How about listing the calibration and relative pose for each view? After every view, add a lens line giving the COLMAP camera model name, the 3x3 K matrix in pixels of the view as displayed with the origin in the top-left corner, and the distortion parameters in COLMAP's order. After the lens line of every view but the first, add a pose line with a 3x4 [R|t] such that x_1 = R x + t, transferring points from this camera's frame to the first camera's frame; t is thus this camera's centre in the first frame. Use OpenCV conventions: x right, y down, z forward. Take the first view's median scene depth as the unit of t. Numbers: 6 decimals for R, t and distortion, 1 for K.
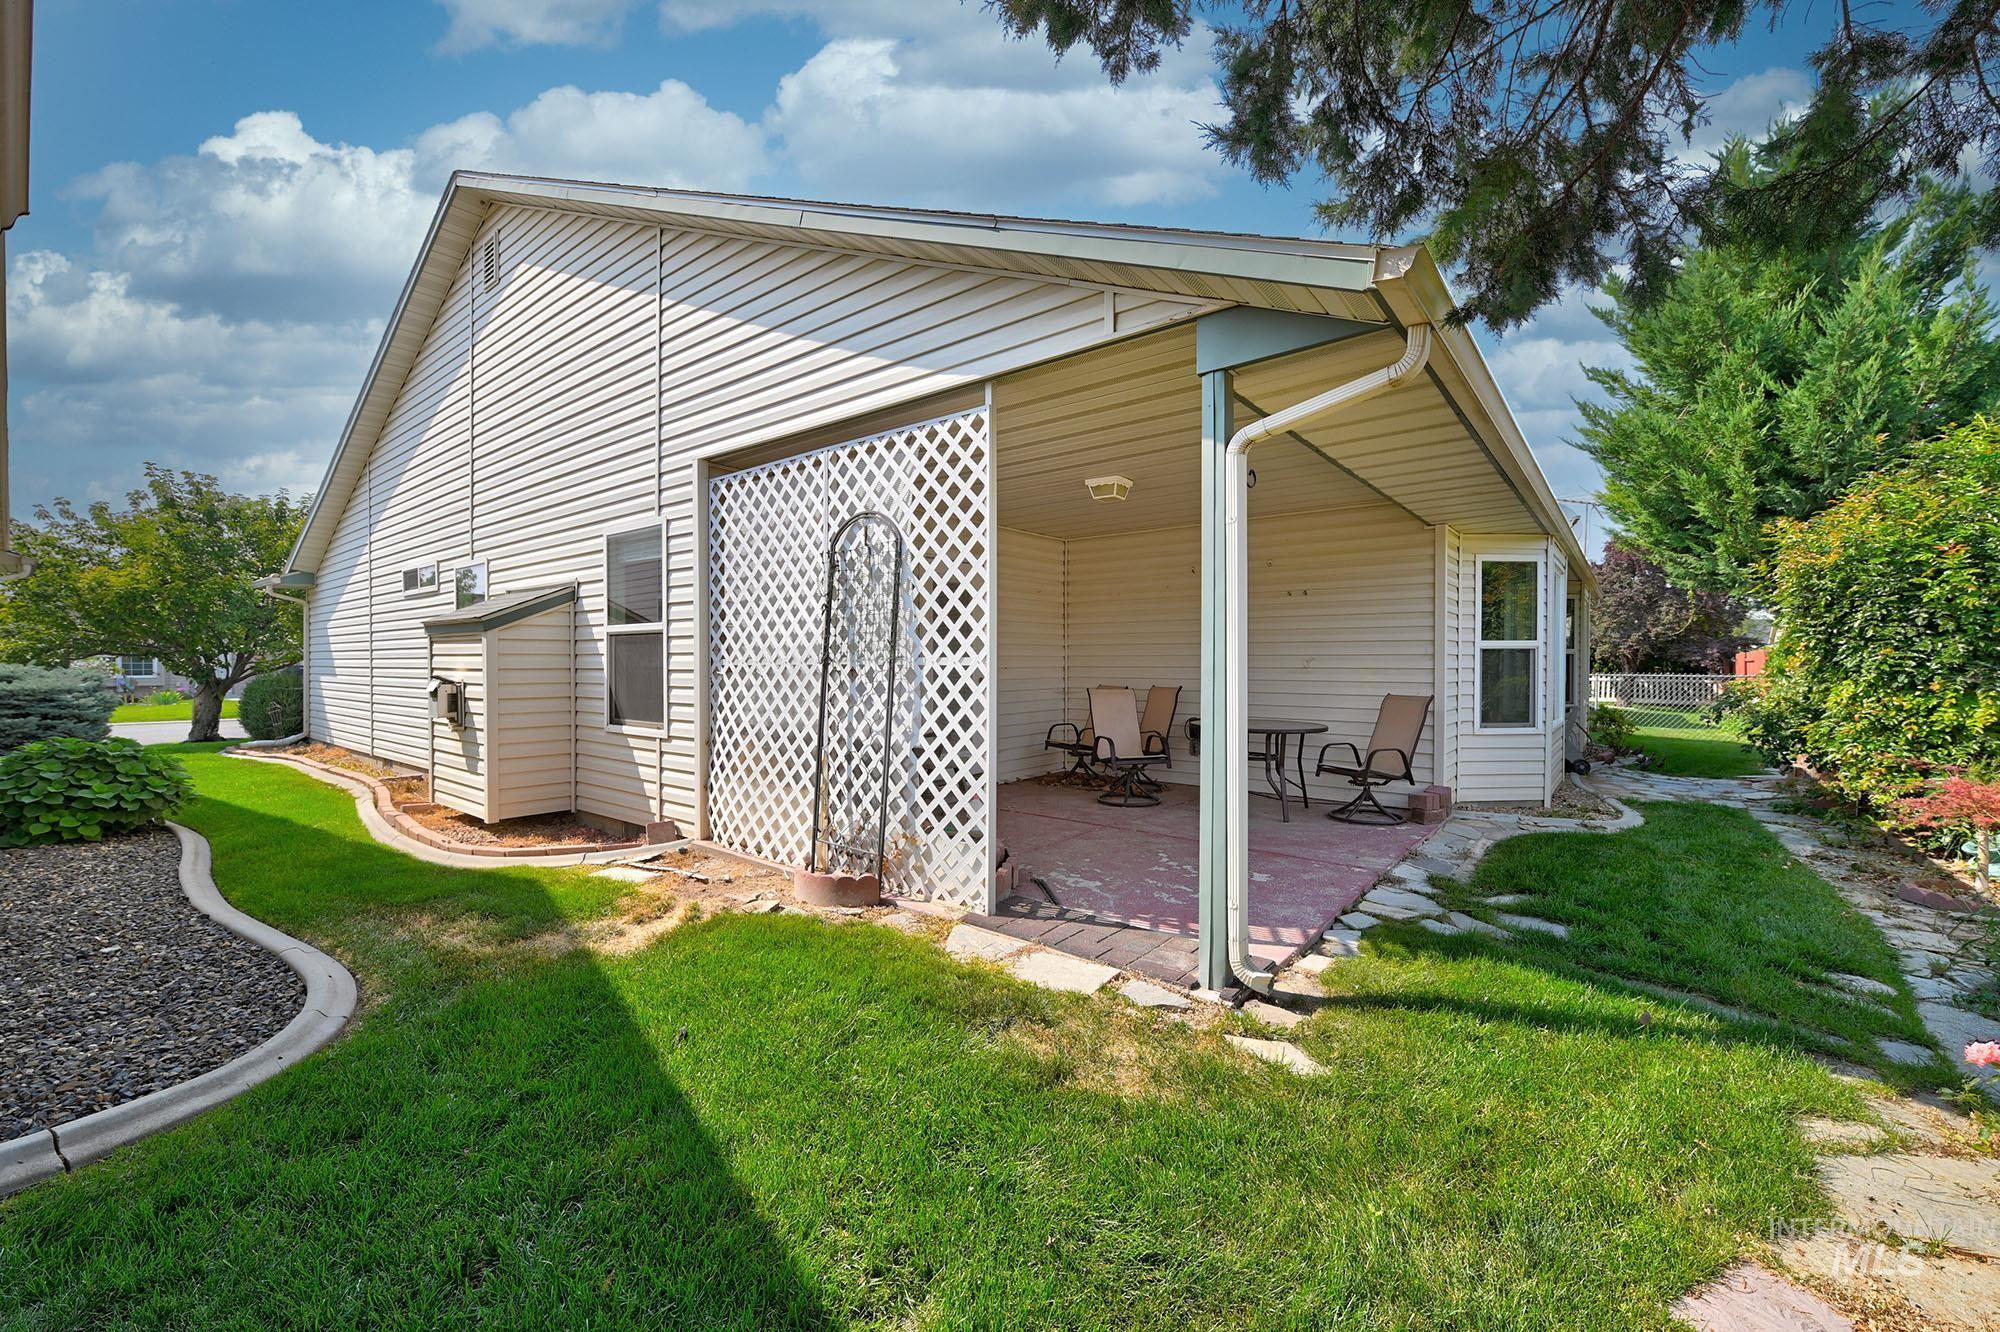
lens RADIAL K [[805.2, 0, 994.4], [0, 805.2, 695.8], [0, 0, 1]] dist [0.000718, -0.000012]
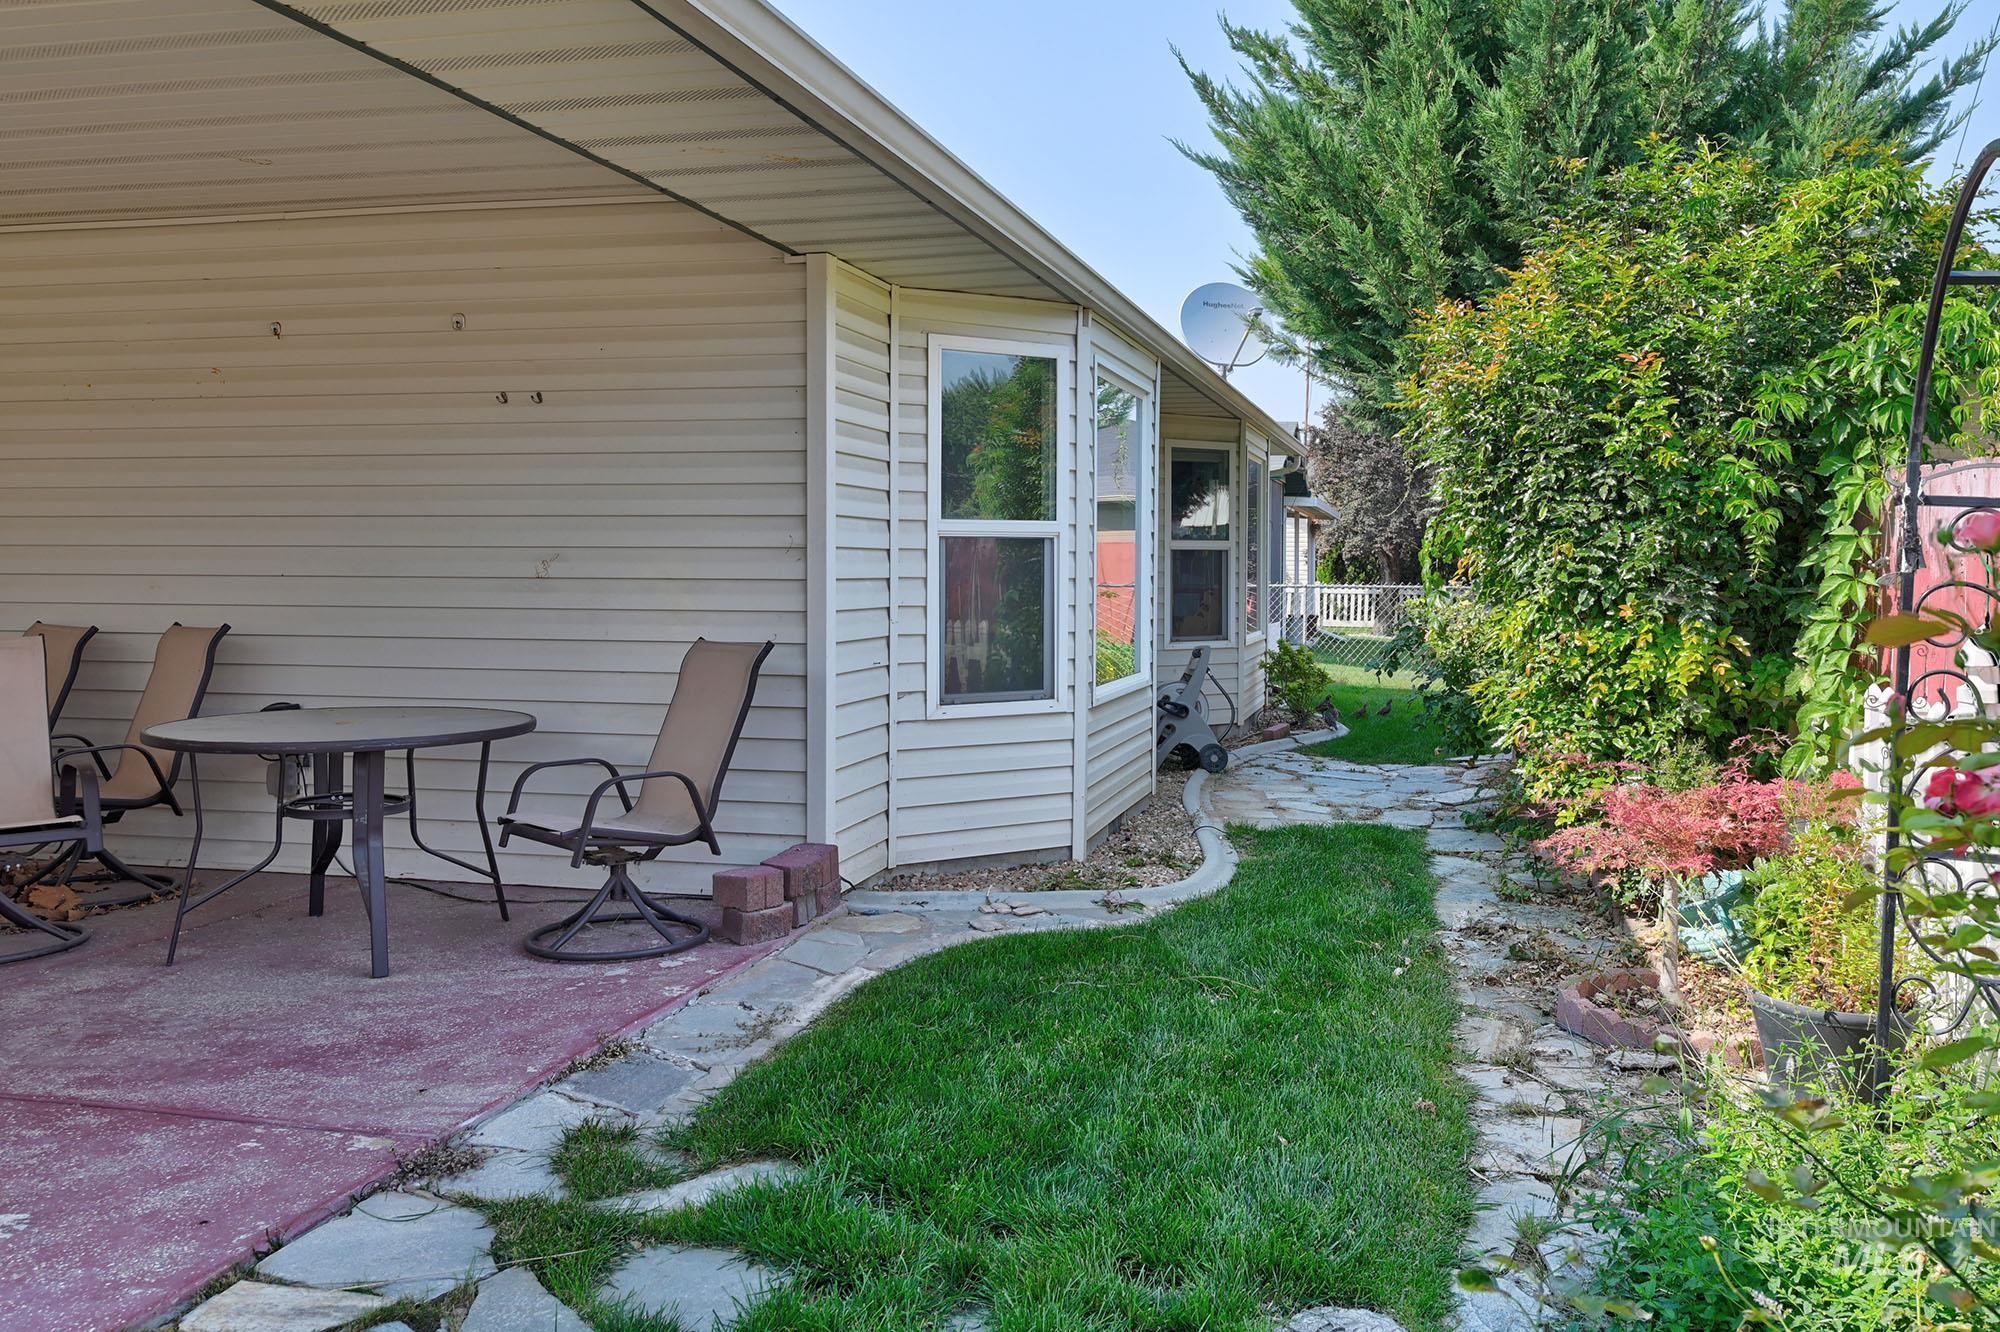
lens RADIAL K [[1552.1, 0, 1000.0], [0, 1552.1, 666.0], [0, 0, 1]] dist [0.007665, 0.008951]
pose [[0.914496, -0.023505, 0.403912, 0.324449], [0.013440, 0.999525, 0.027735, -0.009138], [-0.404372, -0.019935, 0.914377, 0.188798]]
